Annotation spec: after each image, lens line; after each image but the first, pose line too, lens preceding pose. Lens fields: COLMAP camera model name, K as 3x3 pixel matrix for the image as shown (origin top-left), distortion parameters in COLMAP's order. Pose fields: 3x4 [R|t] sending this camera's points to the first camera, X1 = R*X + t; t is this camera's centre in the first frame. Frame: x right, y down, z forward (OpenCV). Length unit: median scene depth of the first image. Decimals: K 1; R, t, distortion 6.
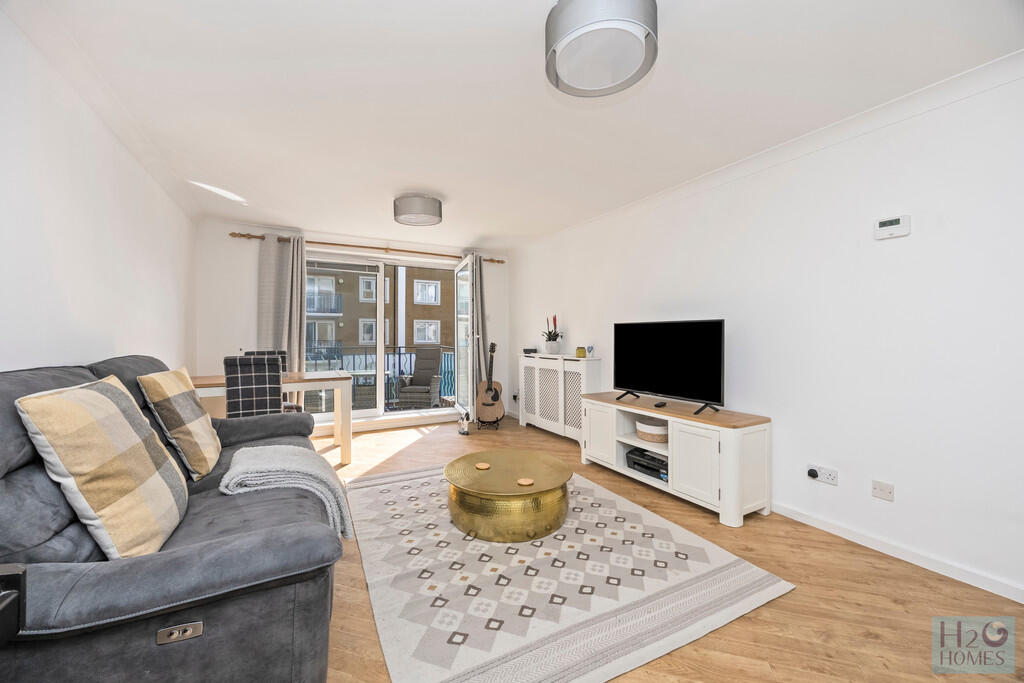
lens RADIAL K [[391.8, 0, 508.2], [0, 391.8, 333.8], [0, 0, 1]] dist [-0.007498, 0.000662]
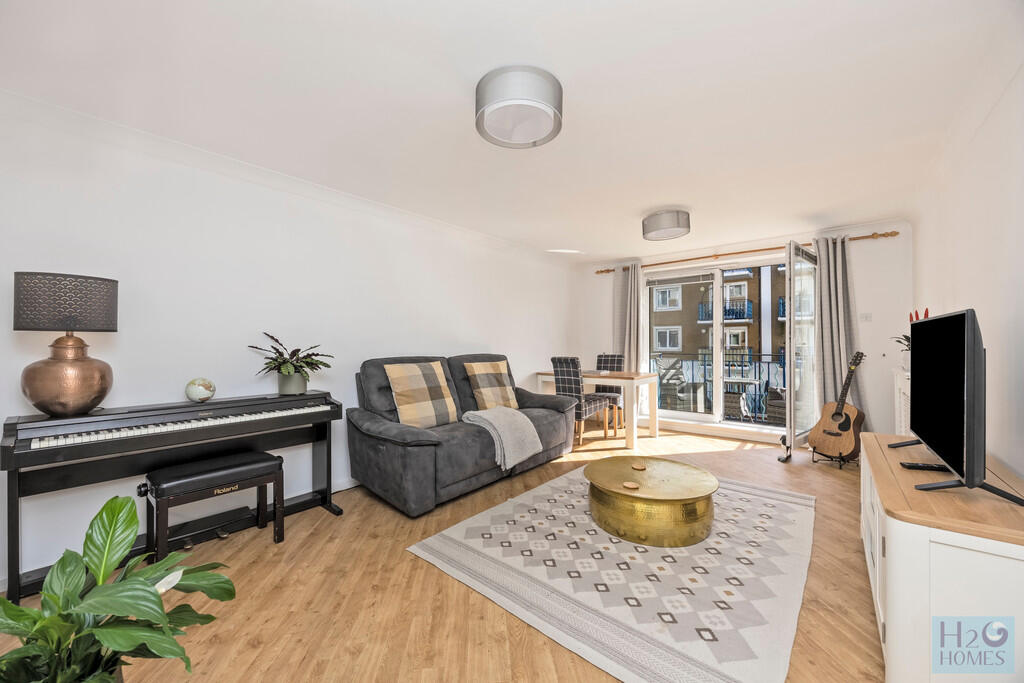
lens RADIAL K [[391.8, 0, 518.1], [0, 391.8, 343.9], [0, 0, 1]] dist [-0.007498, 0.000662]
pose [[0.378222, 0.000009, -0.925715, 0.708035], [0.009541, 0.999947, 0.003908, -0.002356], [0.925666, -0.010311, 0.378202, 0.266836]]
